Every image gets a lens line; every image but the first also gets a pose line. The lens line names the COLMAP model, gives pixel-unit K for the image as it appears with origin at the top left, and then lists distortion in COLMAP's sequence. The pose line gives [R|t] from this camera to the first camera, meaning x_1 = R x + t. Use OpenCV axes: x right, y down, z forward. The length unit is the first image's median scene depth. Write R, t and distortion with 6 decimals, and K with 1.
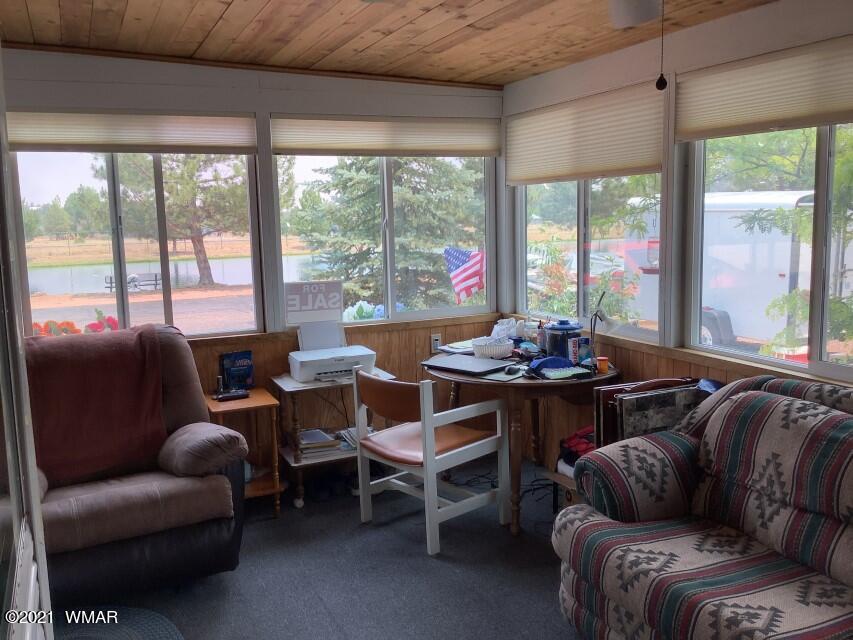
lens RADIAL K [[774.4, 0, 426.5], [0, 774.4, 320.0], [0, 0, 1]] dist [0.008084, 0.001713]
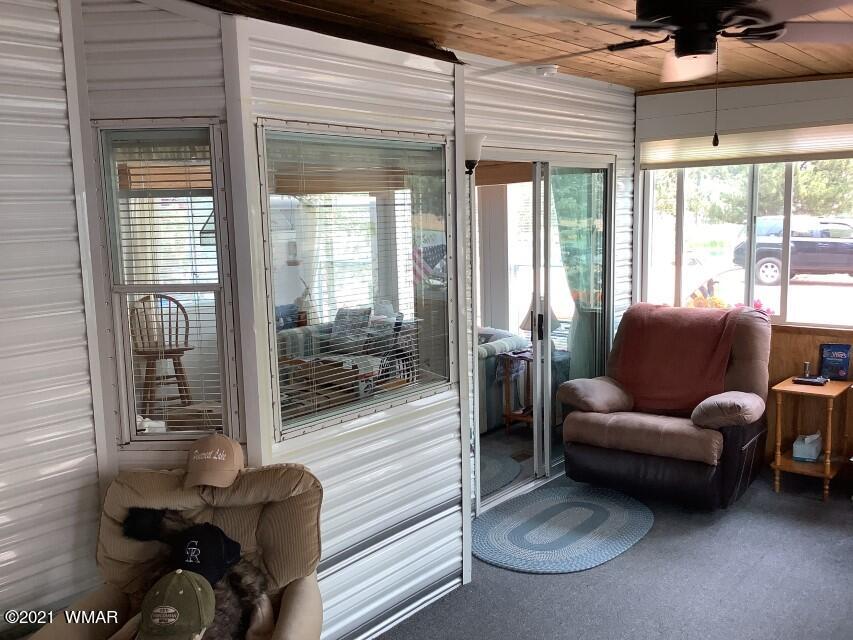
lens RADIAL K [[774.4, 0, 426.5], [0, 774.4, 320.0], [0, 0, 1]] dist [0.008084, 0.001713]
pose [[0.425104, 0.133909, -0.895184, 0.500968], [-0.106728, 0.989512, 0.097336, -0.037899], [0.898830, 0.054163, 0.434938, 0.027371]]
